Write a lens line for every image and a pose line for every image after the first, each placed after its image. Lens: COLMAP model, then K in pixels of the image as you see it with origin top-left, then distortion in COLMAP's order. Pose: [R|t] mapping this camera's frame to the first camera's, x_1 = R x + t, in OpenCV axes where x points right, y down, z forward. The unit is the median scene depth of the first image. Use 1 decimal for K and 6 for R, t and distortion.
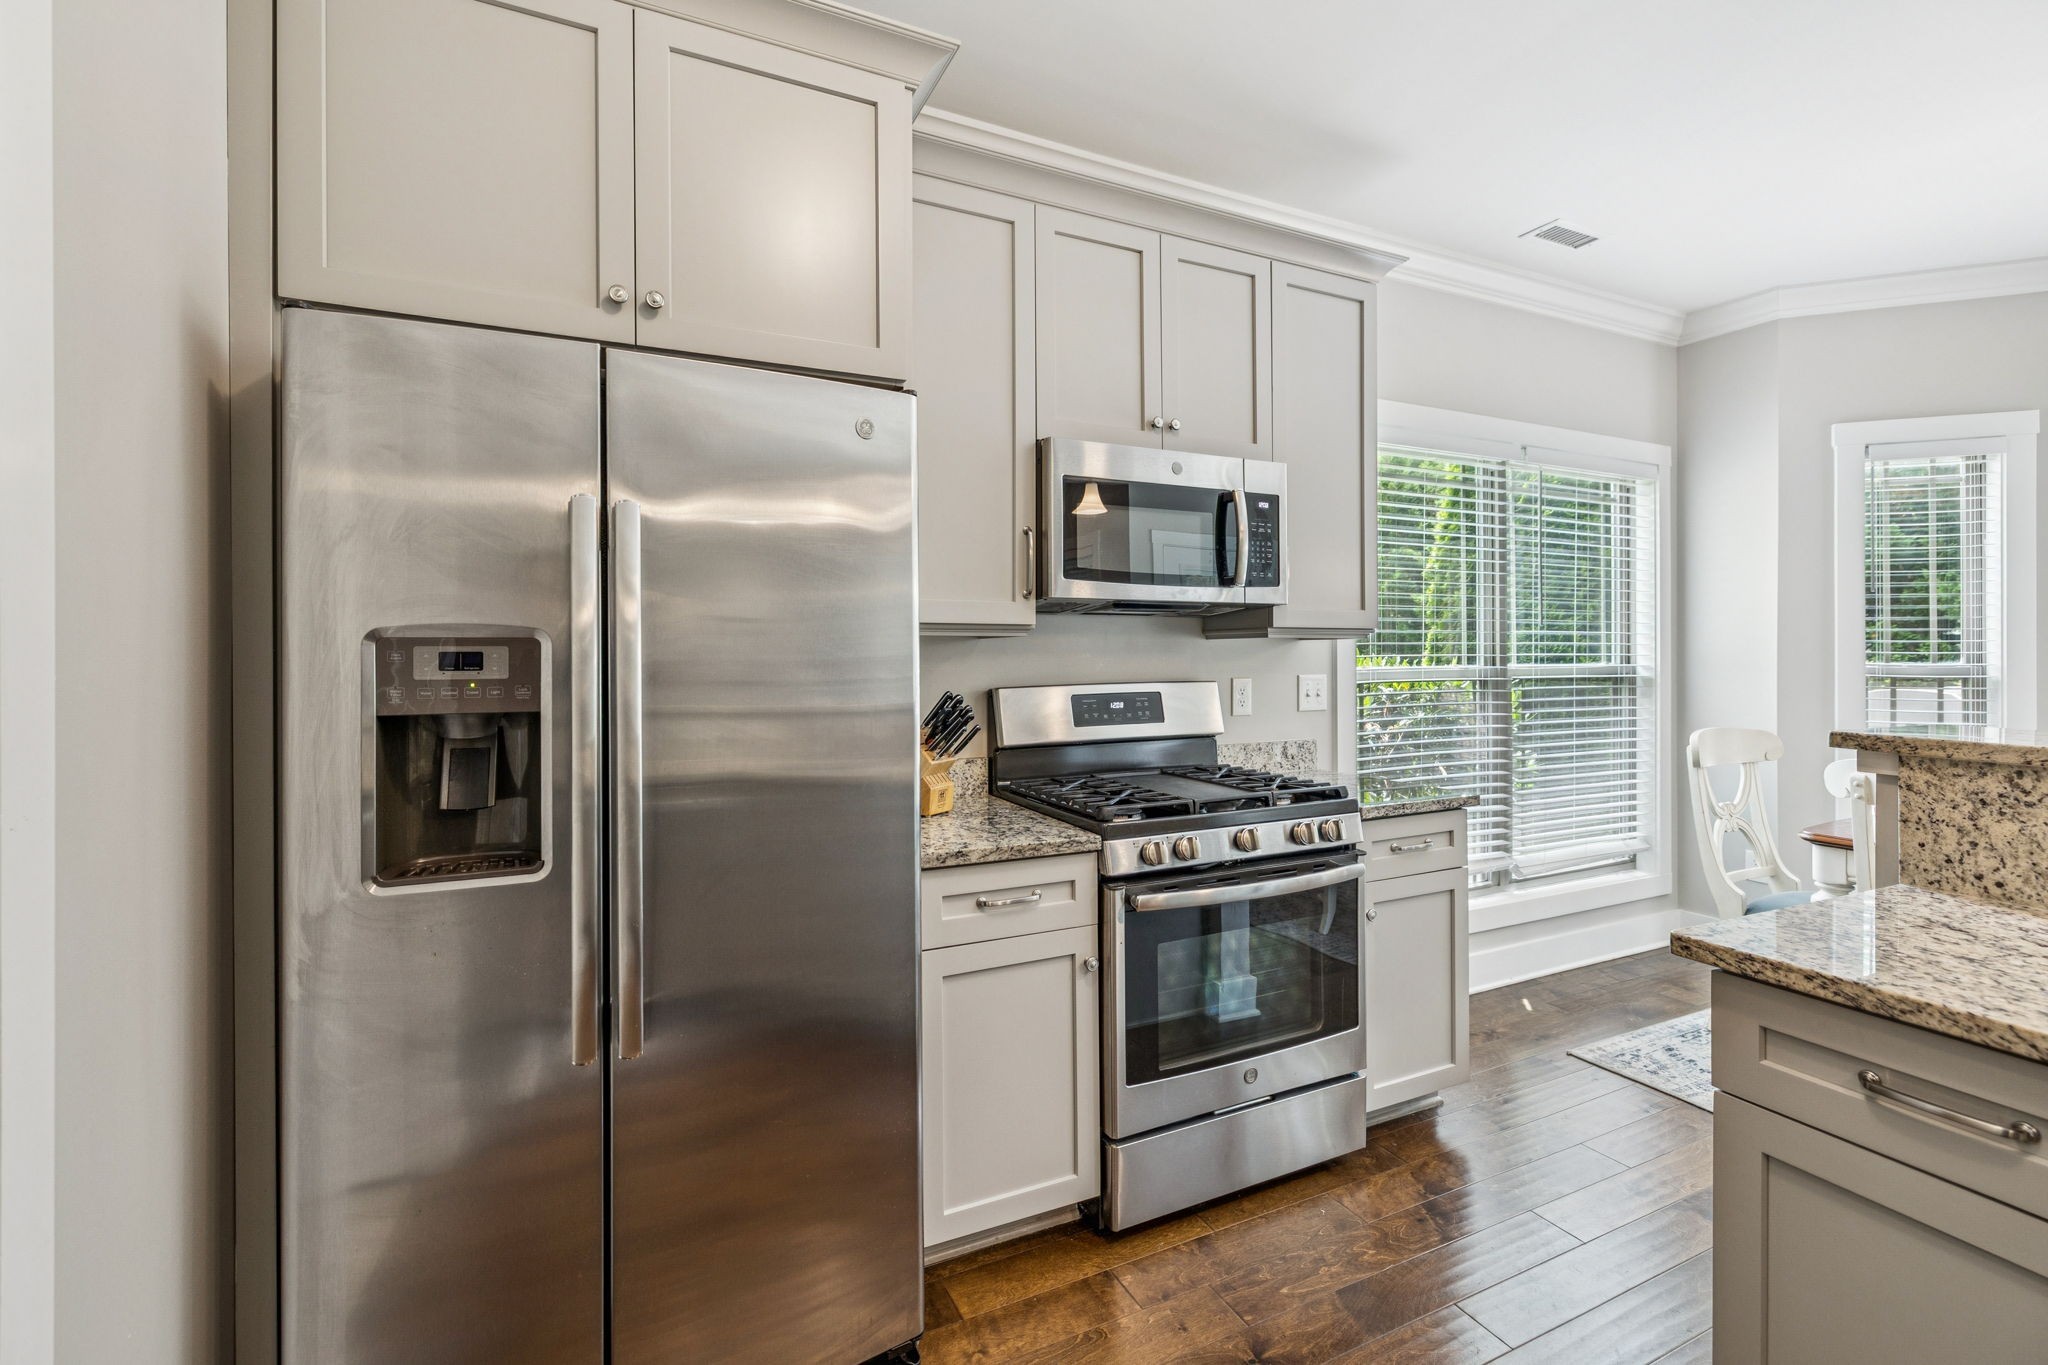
lens RADIAL K [[887.5, 0, 1013.7], [0, 887.5, 651.6], [0, 0, 1]] dist [0.003525, -0.000247]
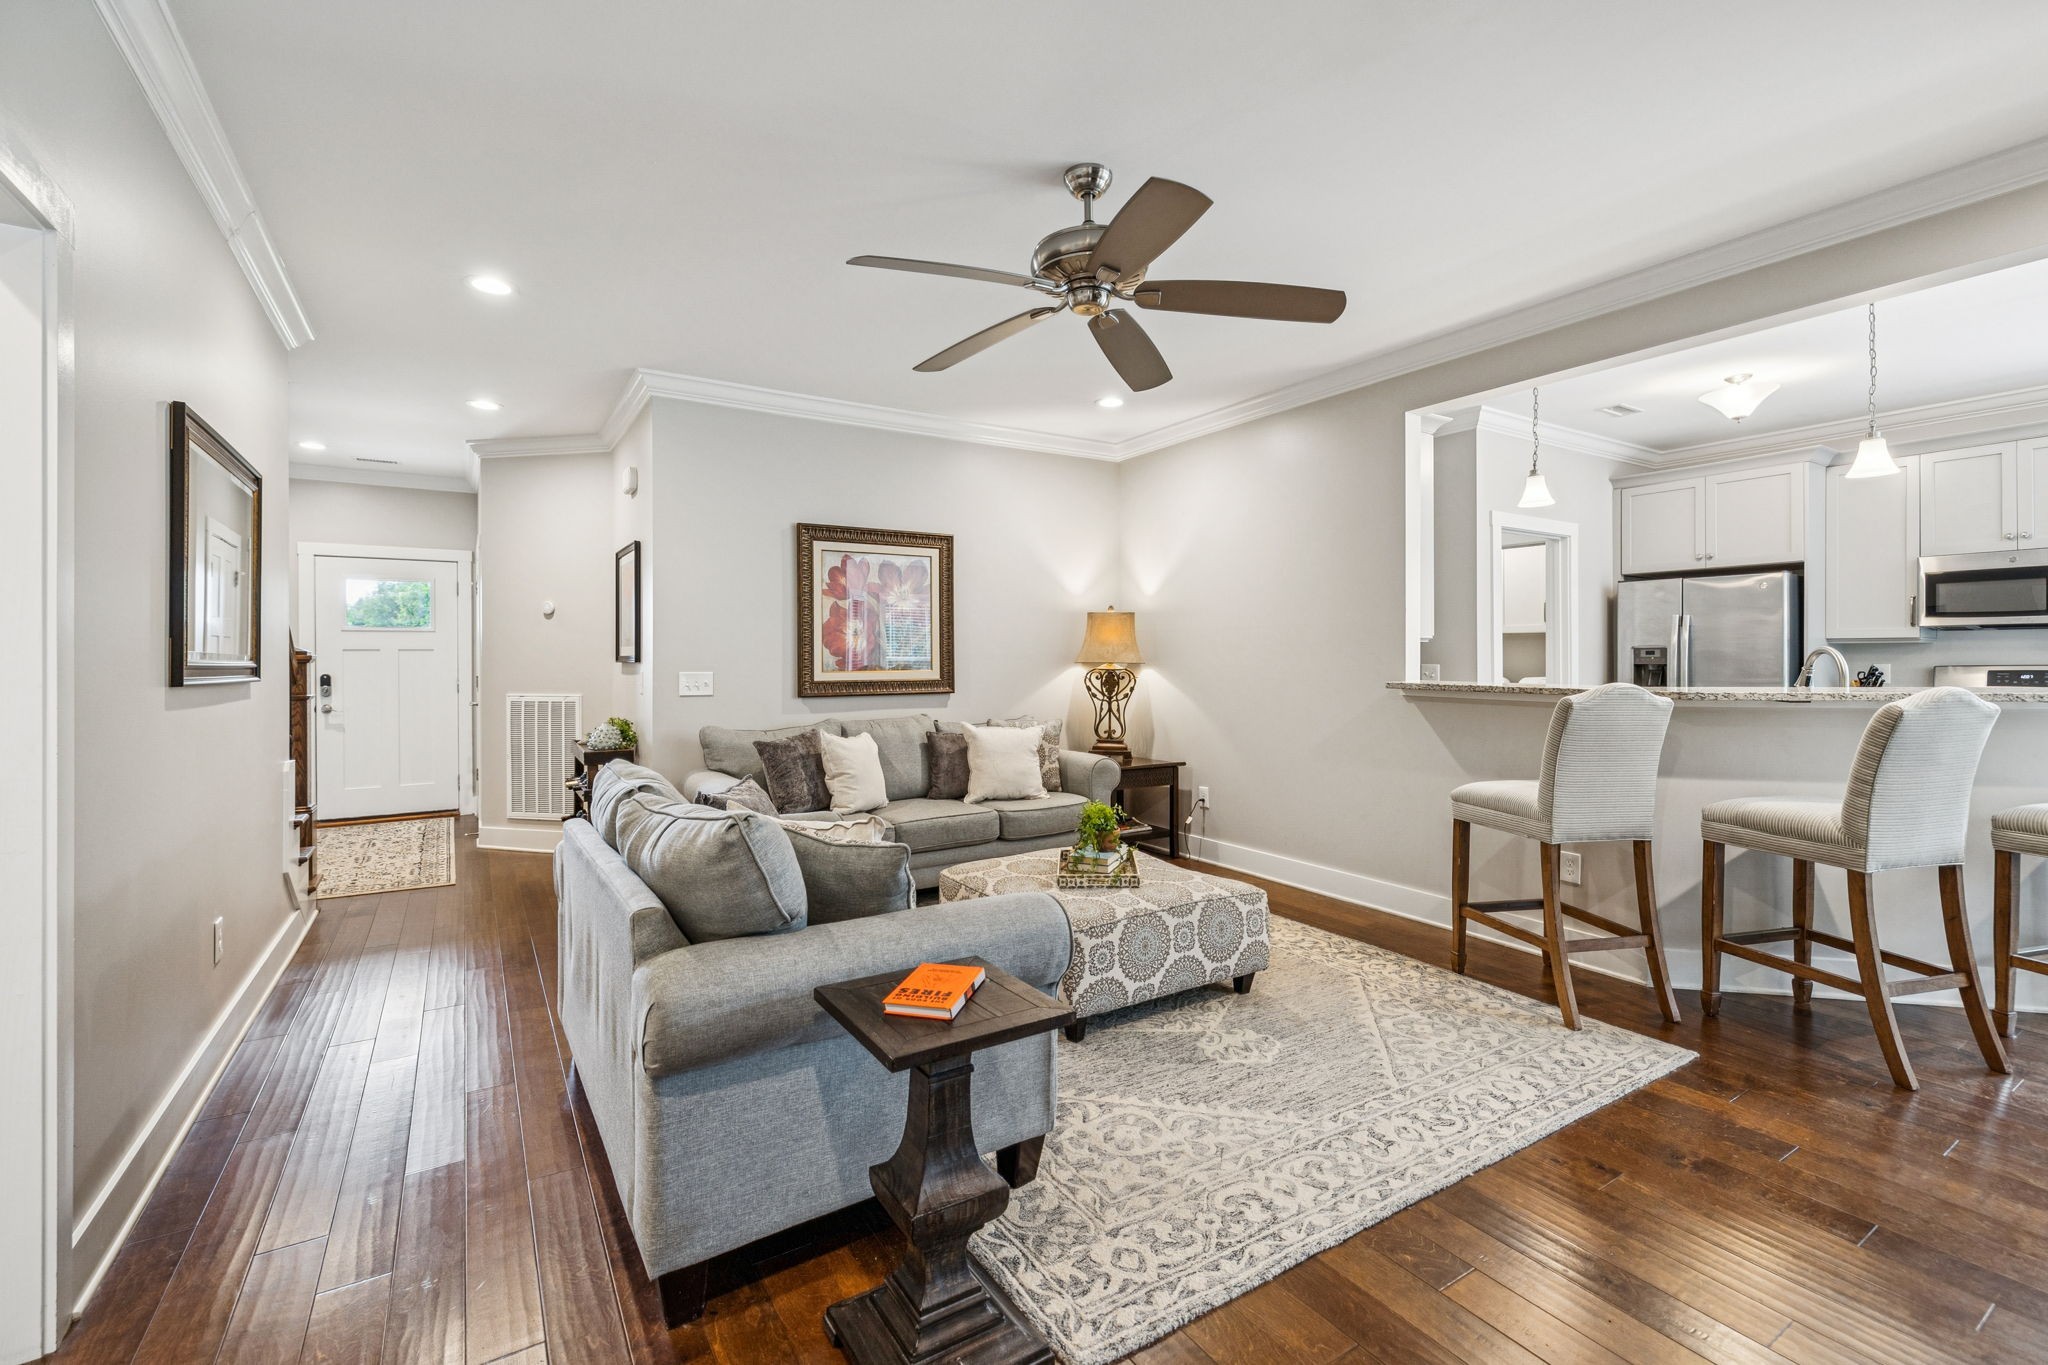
lens RADIAL K [[887.5, 0, 1030.8], [0, 887.5, 660.9], [0, 0, 1]] dist [0.003525, -0.000247]
pose [[0.125126, 0.004647, -0.992130, 1.781595], [0.005726, 0.999969, 0.005406, 0.004518], [0.992124, -0.006357, 0.125095, -1.390825]]
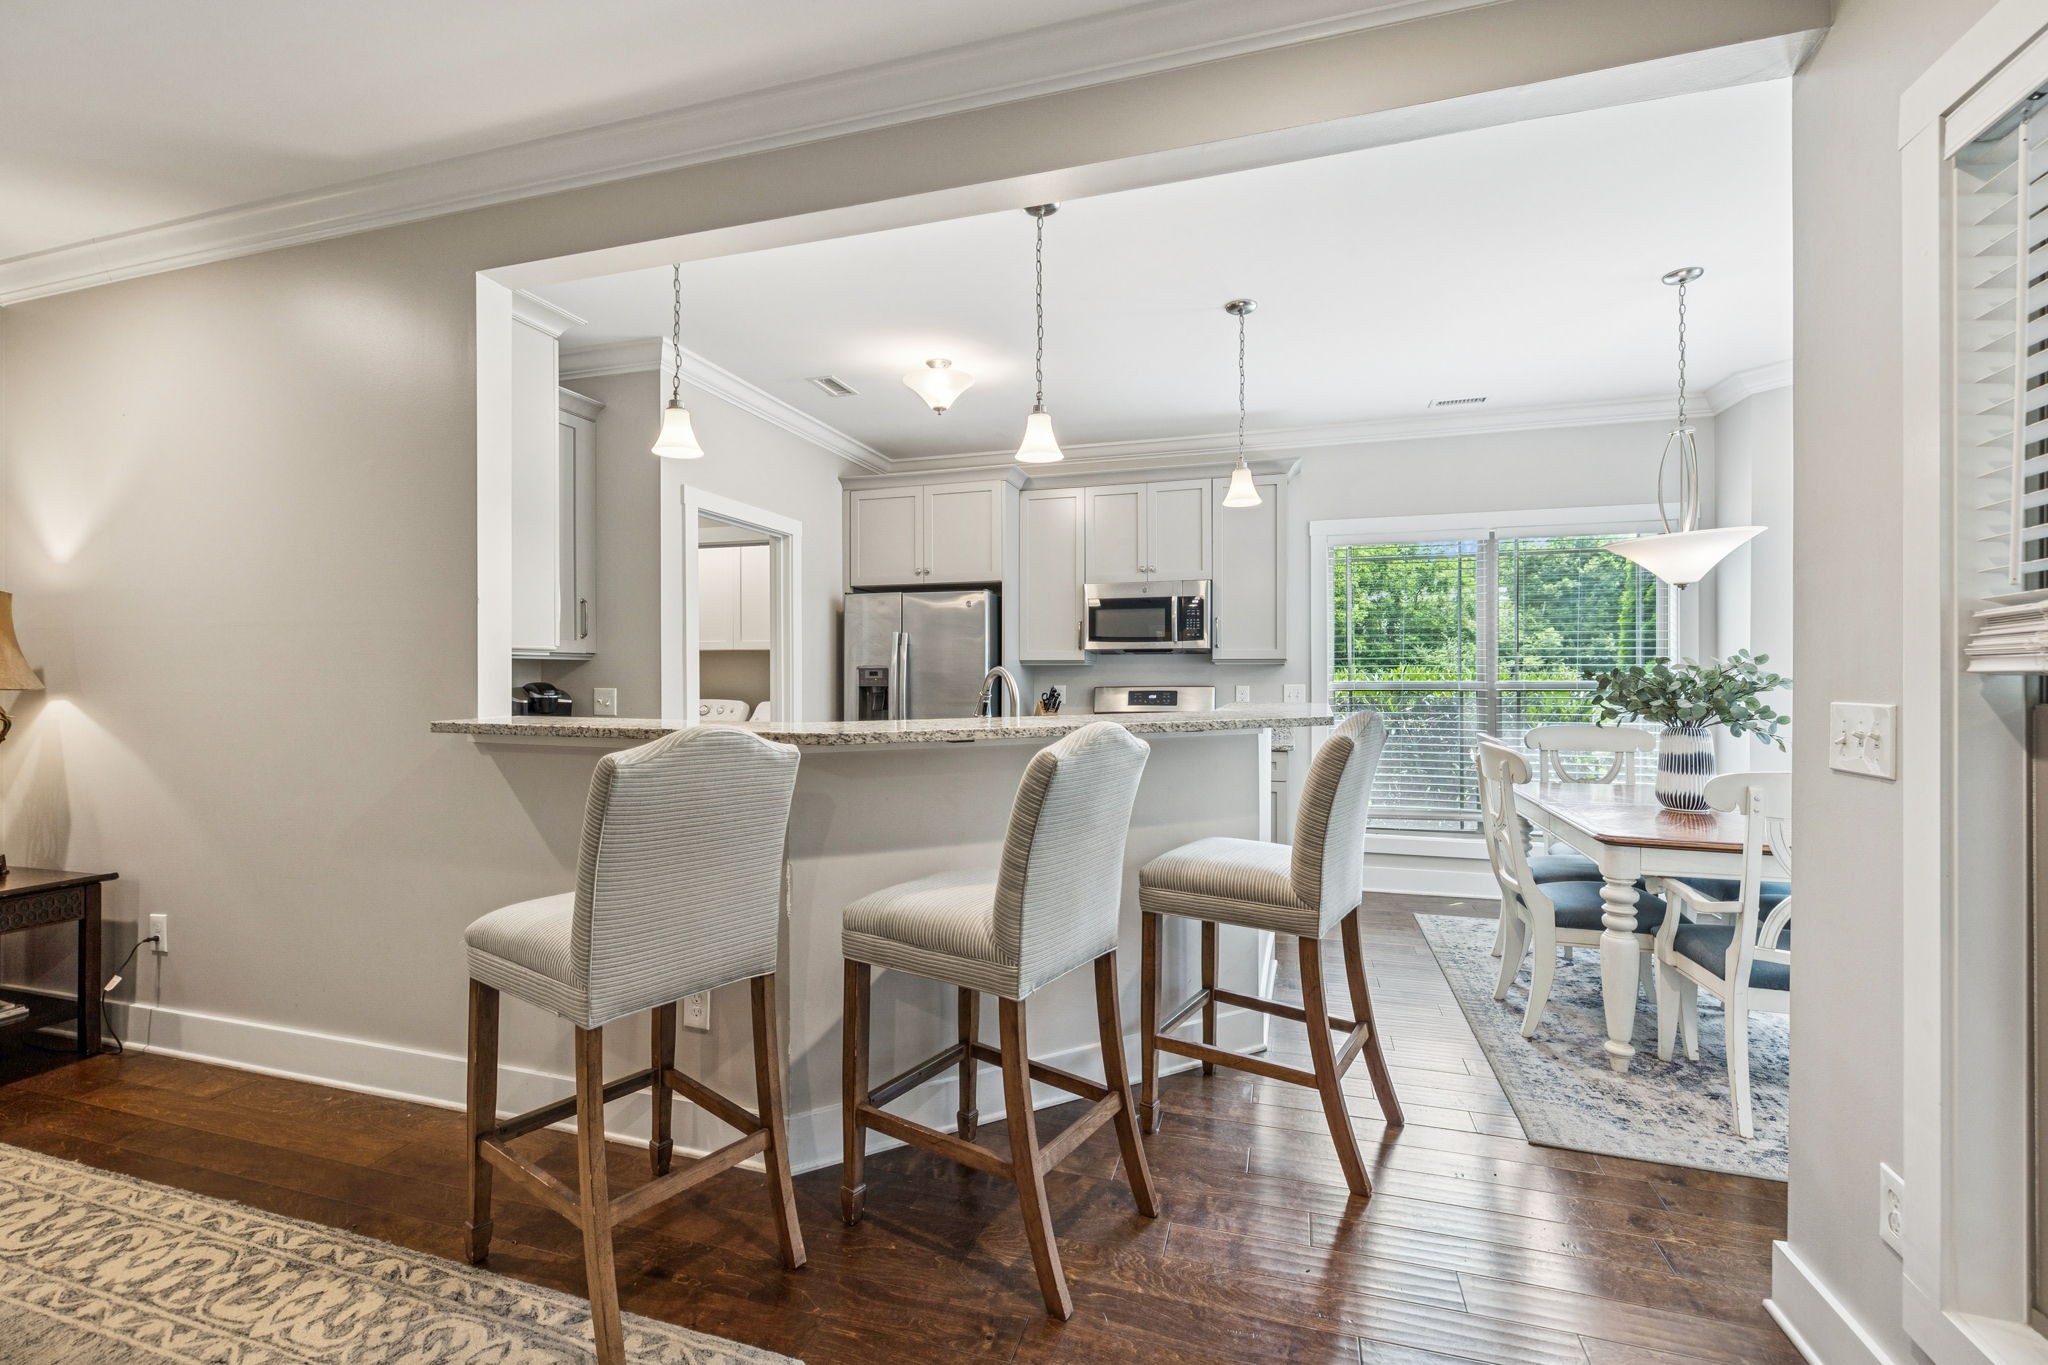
lens RADIAL K [[887.5, 0, 1024.2], [0, 887.5, 683.5], [0, 0, 1]] dist [0.003525, -0.000247]
pose [[0.741883, 0.006819, -0.670495, 1.346005], [0.001040, 0.999935, 0.011320, 0.004763], [0.670529, -0.009096, 0.741828, -0.810412]]
